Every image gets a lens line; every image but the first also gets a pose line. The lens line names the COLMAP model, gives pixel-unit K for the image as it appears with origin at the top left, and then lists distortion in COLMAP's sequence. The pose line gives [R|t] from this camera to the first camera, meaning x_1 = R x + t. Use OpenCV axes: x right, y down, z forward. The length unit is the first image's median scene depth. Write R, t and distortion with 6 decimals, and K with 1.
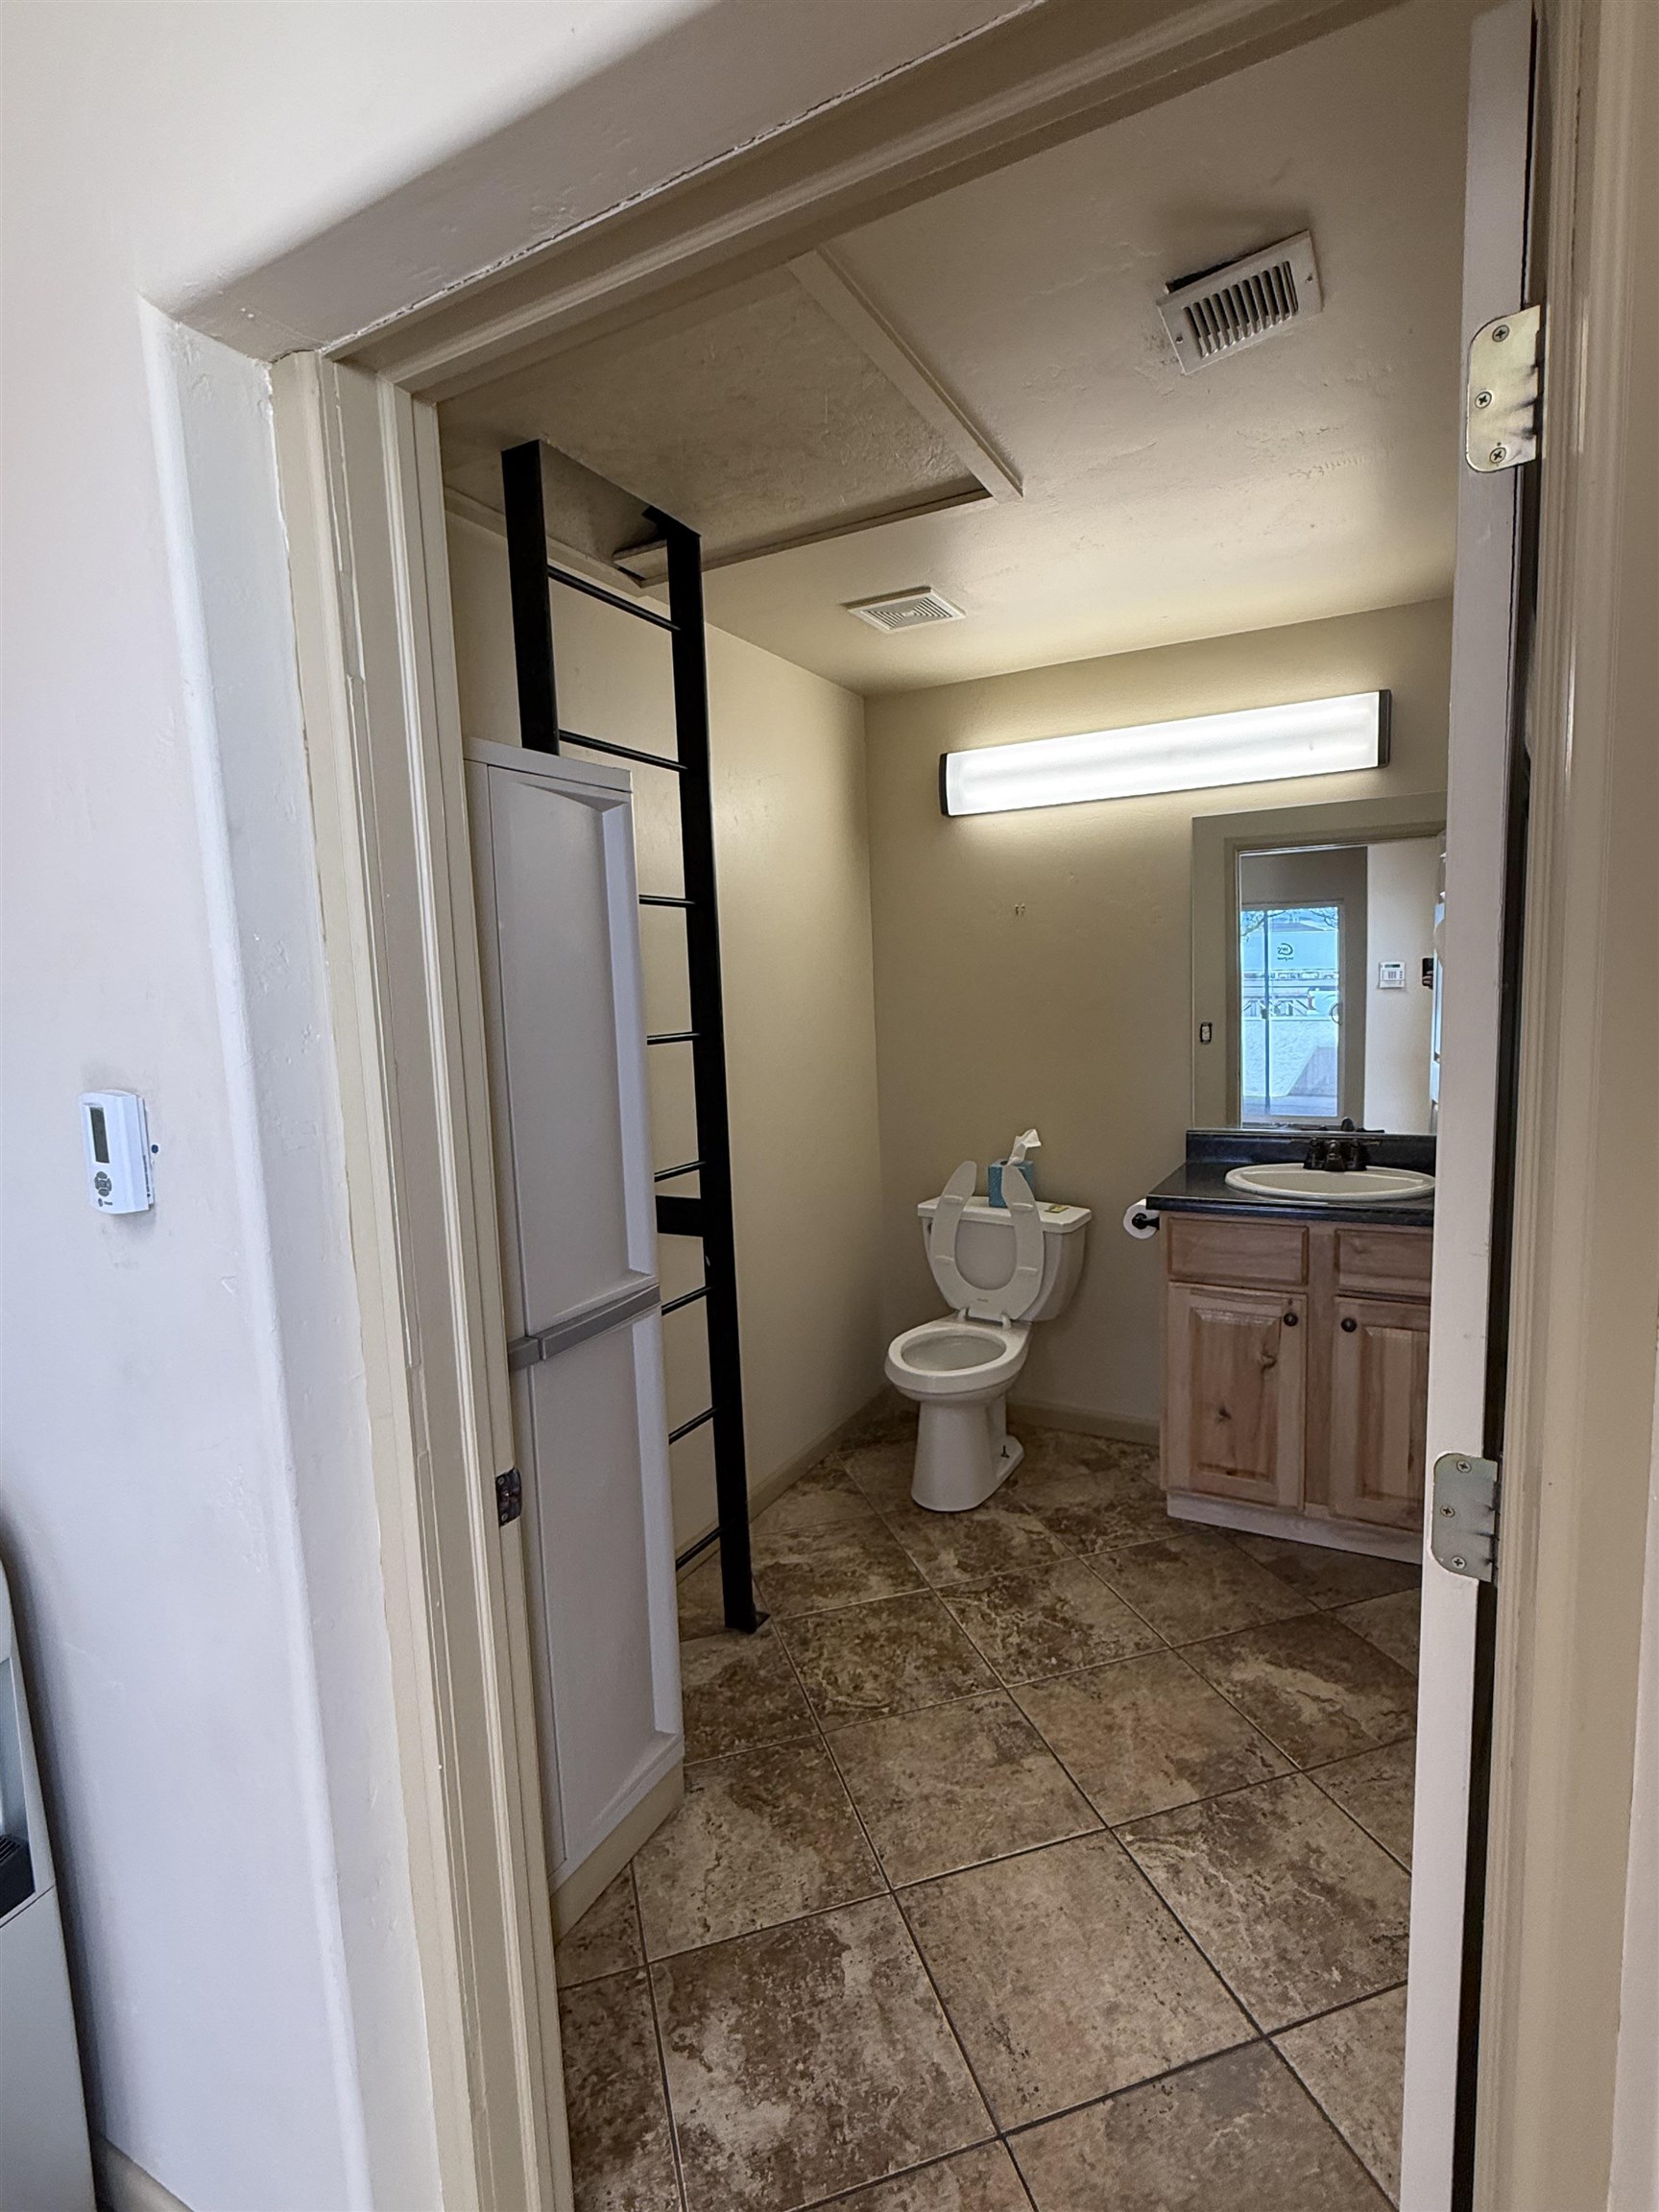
lens RADIAL K [[1093.8, 0, 829.5], [0, 1093.8, 1106.0], [0, 0, 1]] dist [-0.000292, 0.017557]
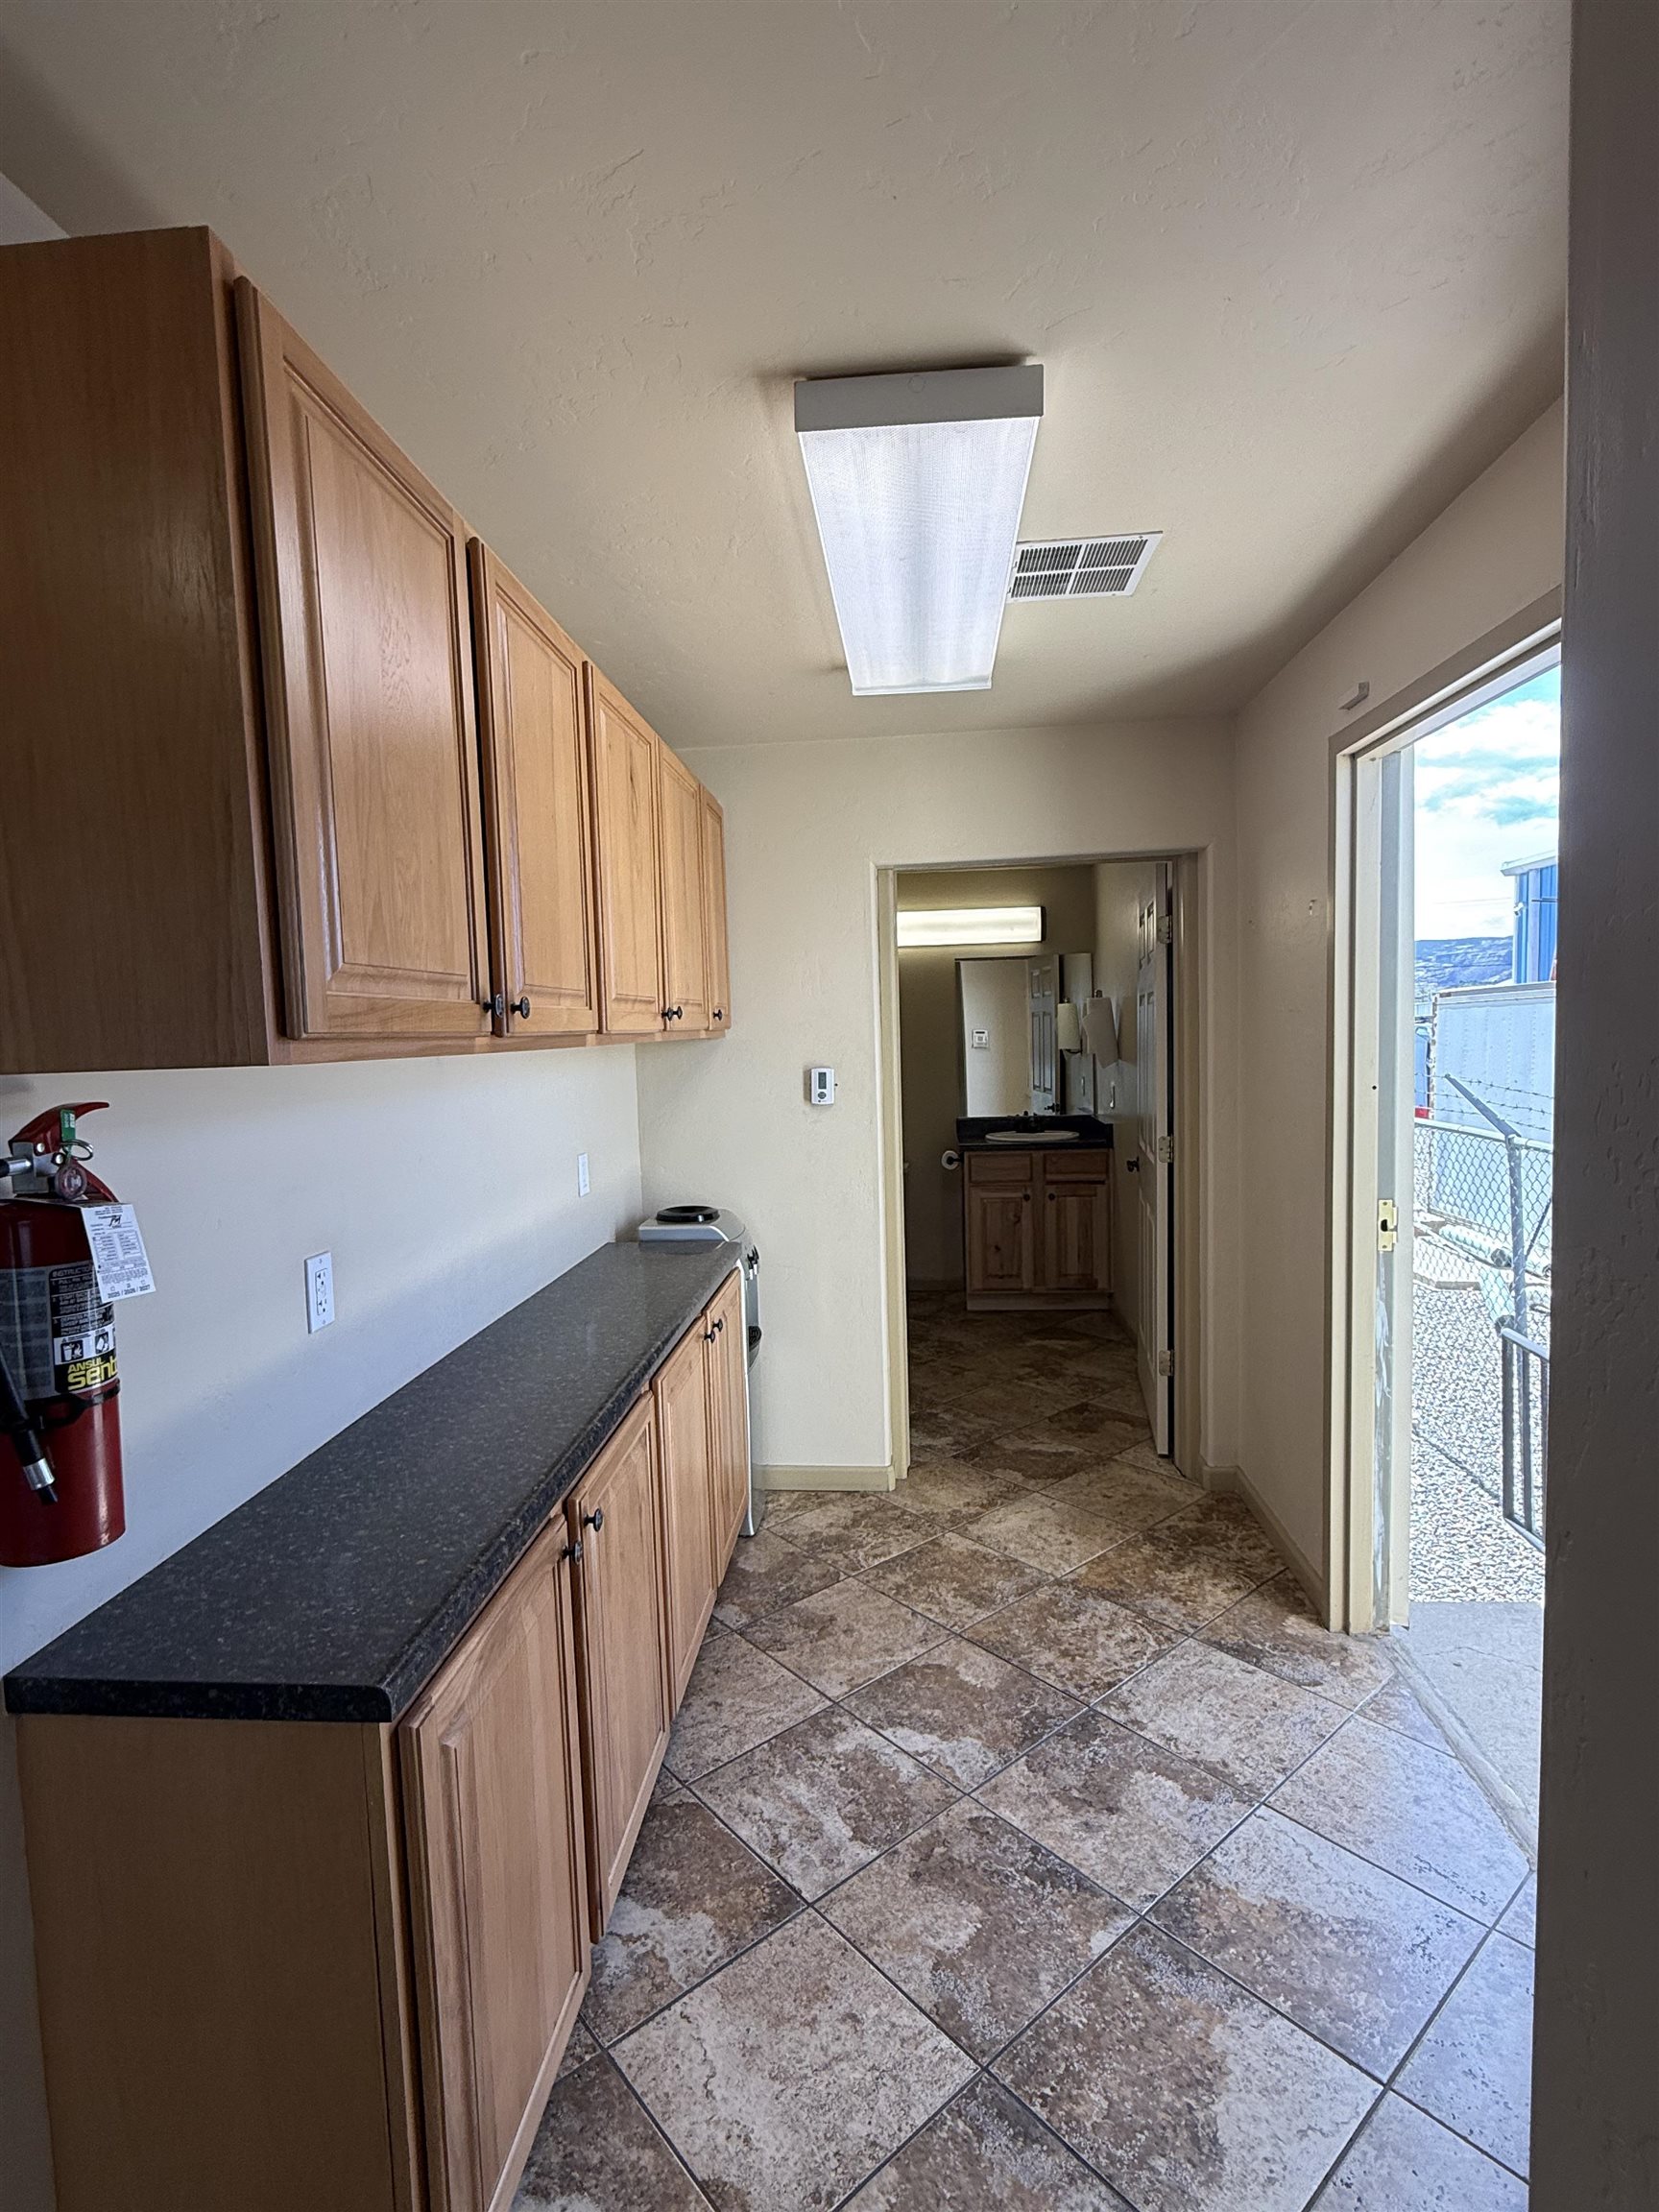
lens RADIAL K [[1093.8, 0, 829.5], [0, 1093.8, 1106.0], [0, 0, 1]] dist [-0.000292, 0.017557]
pose [[0.917538, -0.019055, 0.397190, -0.797977], [0.042706, 0.997796, -0.050784, 0.110807], [-0.395347, 0.063558, 0.916330, -0.839729]]
